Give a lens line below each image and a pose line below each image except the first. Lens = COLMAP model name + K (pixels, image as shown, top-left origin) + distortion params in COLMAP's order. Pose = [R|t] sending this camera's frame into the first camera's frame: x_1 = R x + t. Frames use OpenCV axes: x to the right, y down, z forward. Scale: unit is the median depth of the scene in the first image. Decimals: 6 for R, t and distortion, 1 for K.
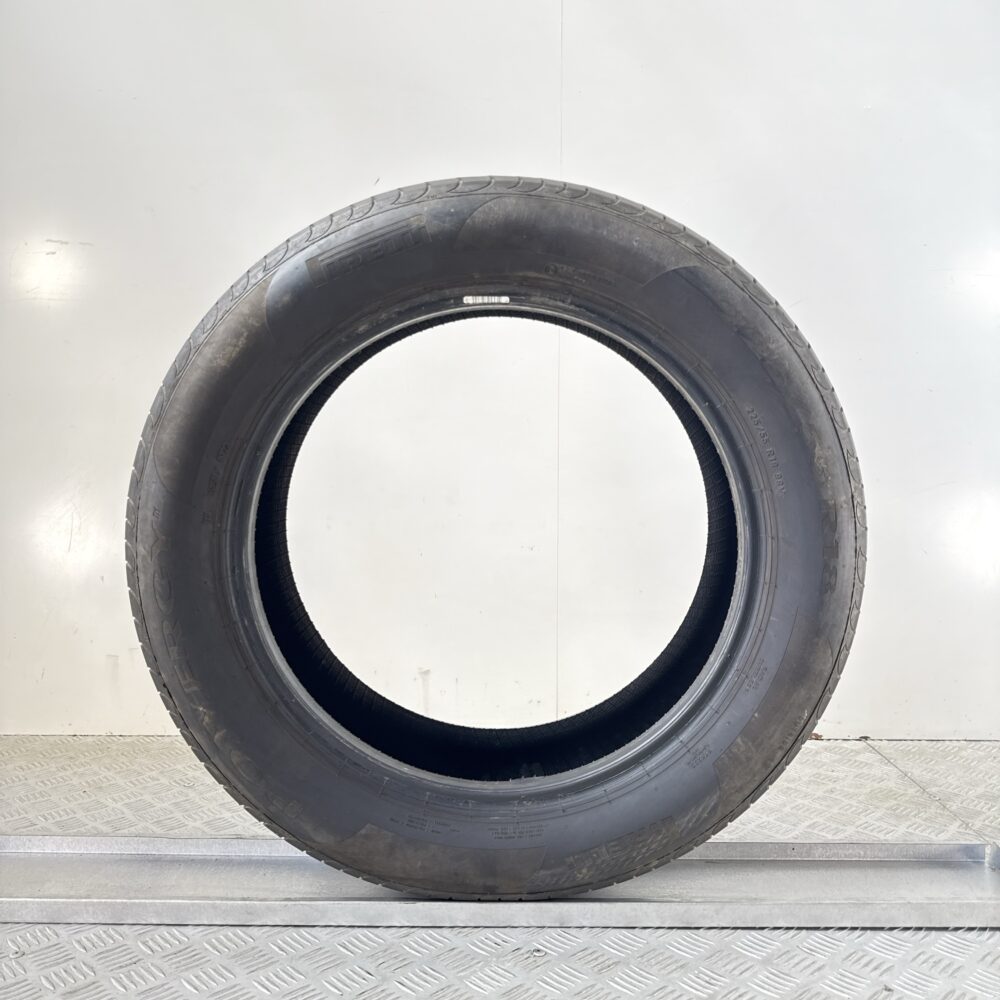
lens RADIAL K [[912.4, 0, 503.3], [0, 912.4, 495.3], [0, 0, 1]] dist [0.048978, -0.007549]
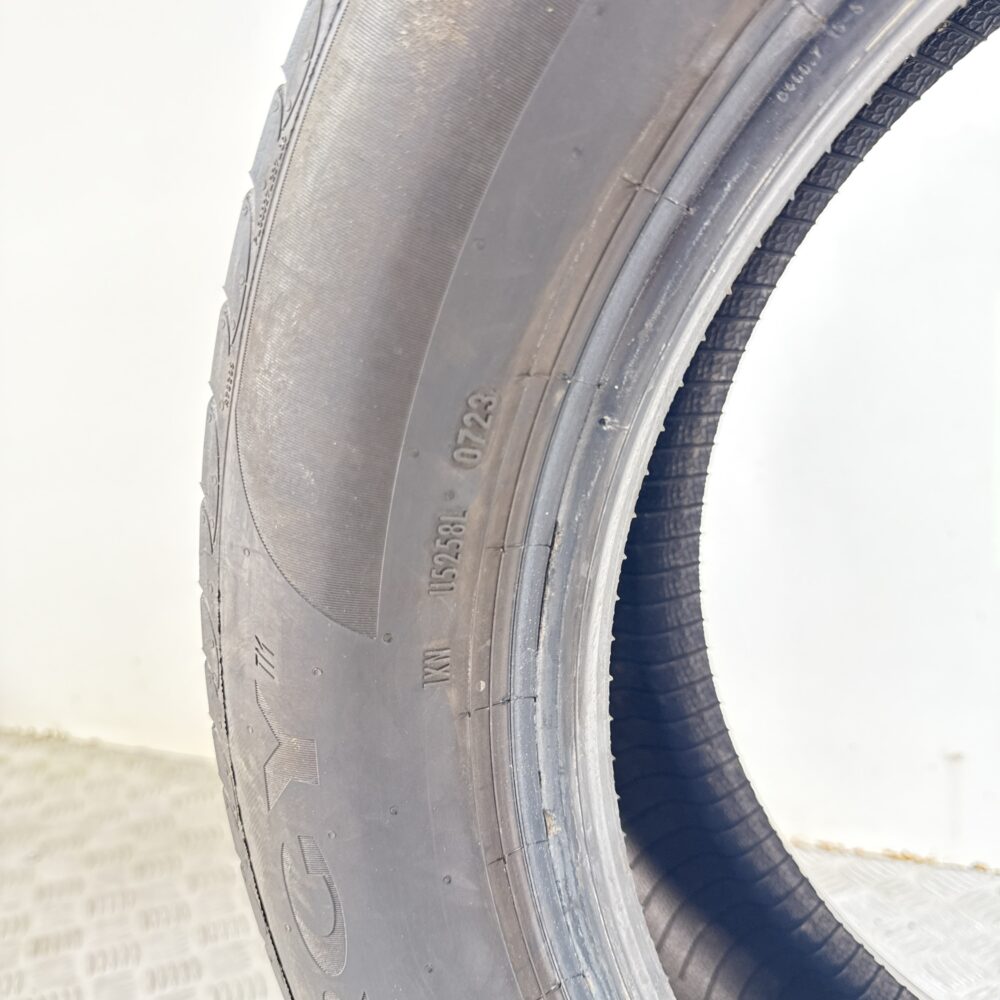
lens RADIAL K [[912.4, 0, 503.3], [0, 912.4, 495.3], [0, 0, 1]] dist [0.048978, -0.007549]
pose [[0.917177, 0.009977, -0.398354, -0.211731], [0.044984, 0.990704, 0.128384, -0.065096], [0.395932, -0.135671, 0.908202, 0.825076]]
